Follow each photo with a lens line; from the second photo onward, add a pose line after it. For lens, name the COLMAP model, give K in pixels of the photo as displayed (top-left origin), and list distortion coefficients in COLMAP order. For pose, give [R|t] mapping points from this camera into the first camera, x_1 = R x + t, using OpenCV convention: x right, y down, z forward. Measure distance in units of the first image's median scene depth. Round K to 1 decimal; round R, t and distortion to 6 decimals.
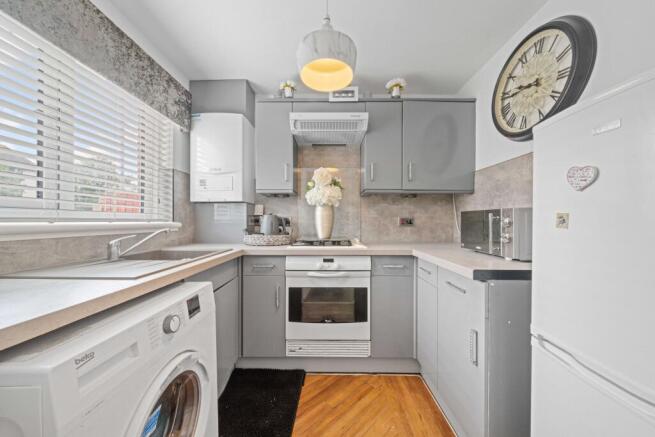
lens RADIAL K [[232.8, 0, 327.5], [0, 232.8, 221.9], [0, 0, 1]] dist [-0.000574, -0.000195]
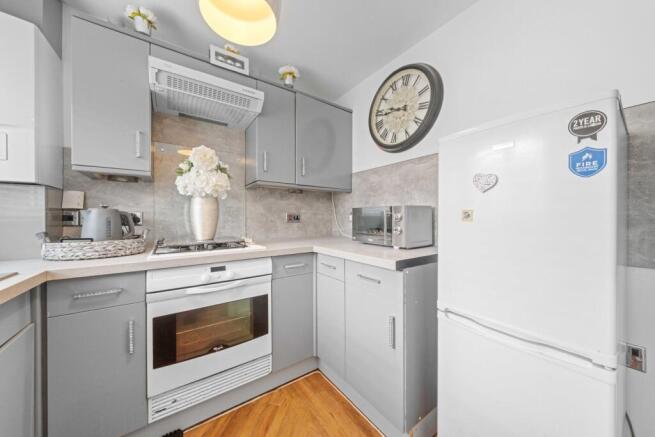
lens RADIAL K [[227.7, 0, 329.8], [0, 227.7, 218.3], [0, 0, 1]] dist [-0.001362, -0.000132]
pose [[0.810281, -0.008138, 0.585986, -0.131006], [0.008101, 0.999964, 0.002686, 0.000396], [-0.585986, 0.002571, 0.810317, 0.174989]]
